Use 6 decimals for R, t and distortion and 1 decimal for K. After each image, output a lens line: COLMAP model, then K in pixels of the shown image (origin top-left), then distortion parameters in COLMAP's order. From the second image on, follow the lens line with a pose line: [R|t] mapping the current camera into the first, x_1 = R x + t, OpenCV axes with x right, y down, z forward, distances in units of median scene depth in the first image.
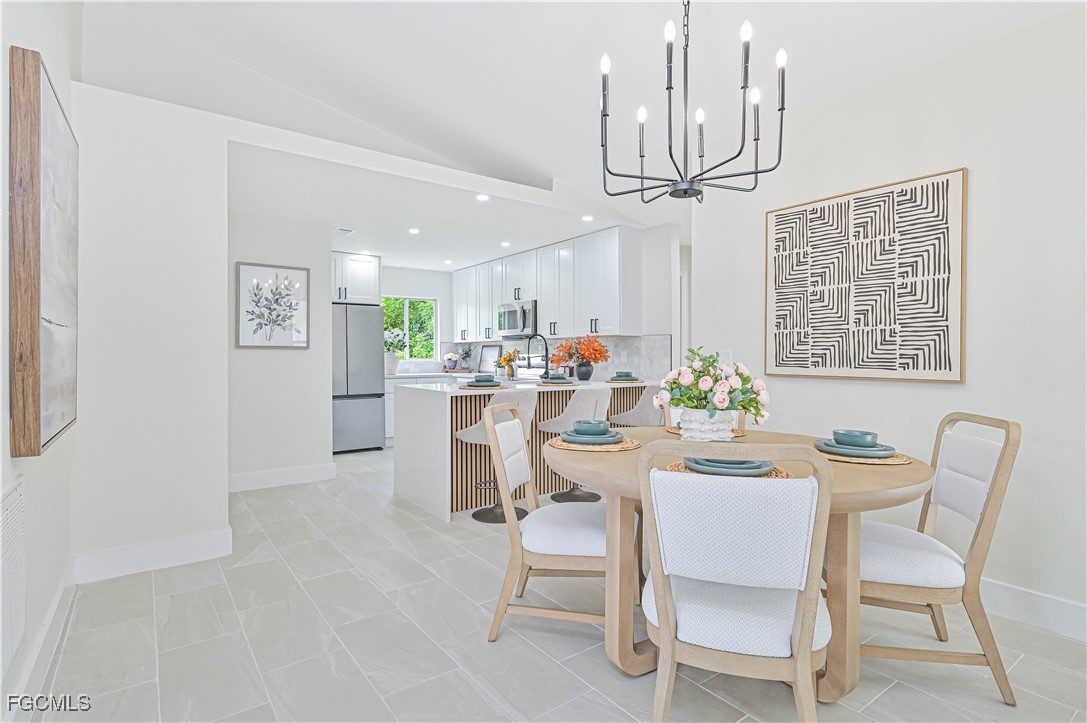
lens RADIAL K [[531.0, 0, 549.3], [0, 531.0, 353.3], [0, 0, 1]] dist [-0.002087, -0.000278]
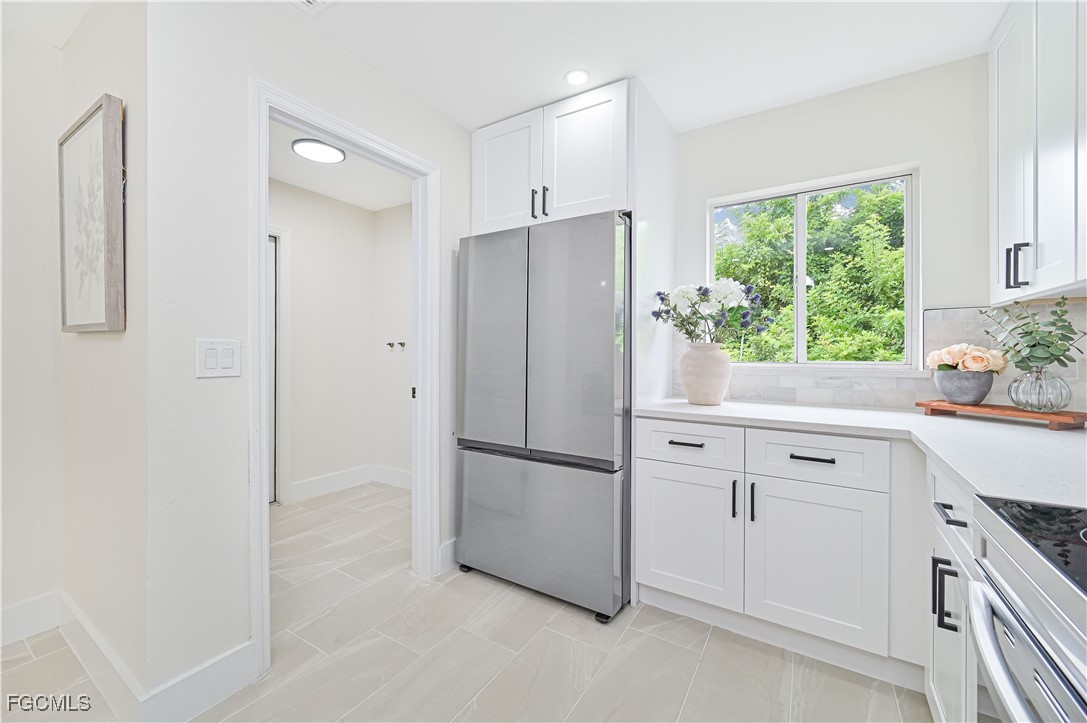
lens RADIAL K [[425.4, 0, 547.8], [0, 425.4, 351.9], [0, 0, 1]] dist [-0.020956, -0.000042]
pose [[0.340597, 0.007293, -0.940181, -0.063637], [-0.002873, 0.999973, 0.006716, 0.002894], [0.940205, 0.000414, 0.340609, 0.803654]]
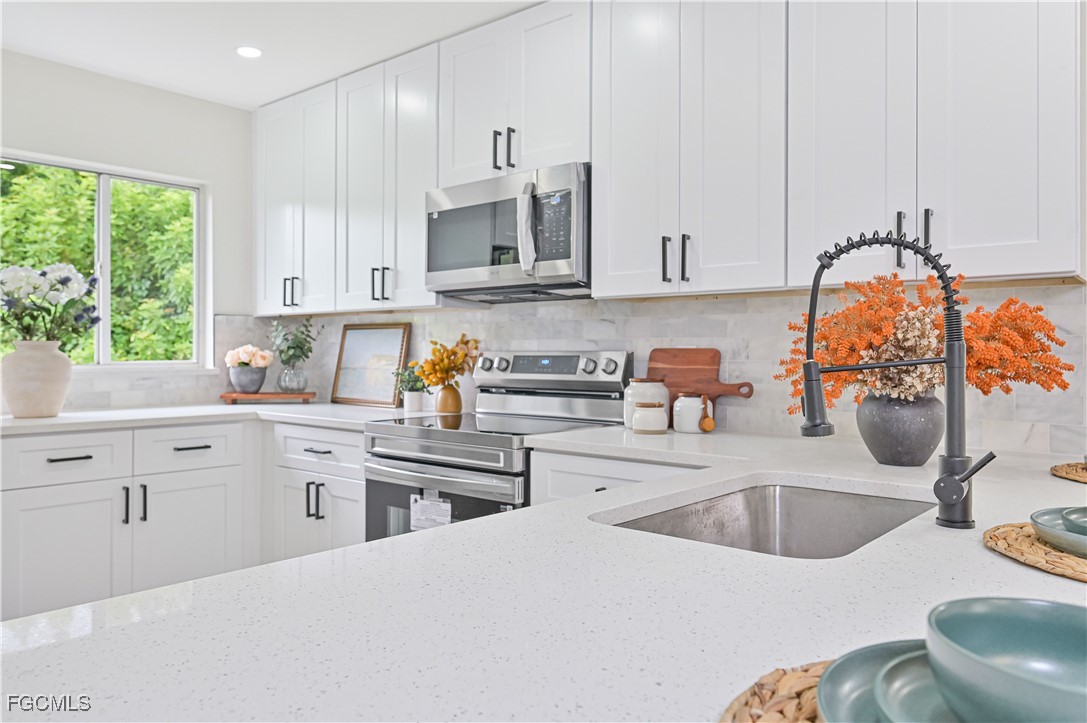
lens RADIAL K [[785.5, 0, 544.9], [0, 785.5, 349.9], [0, 0, 1]] dist [-0.000854, -0.000345]
pose [[0.974723, 0.008372, 0.223259, -0.124047], [-0.008368, 0.999965, -0.000960, 0.001277], [-0.223259, -0.000933, 0.974759, 0.519191]]
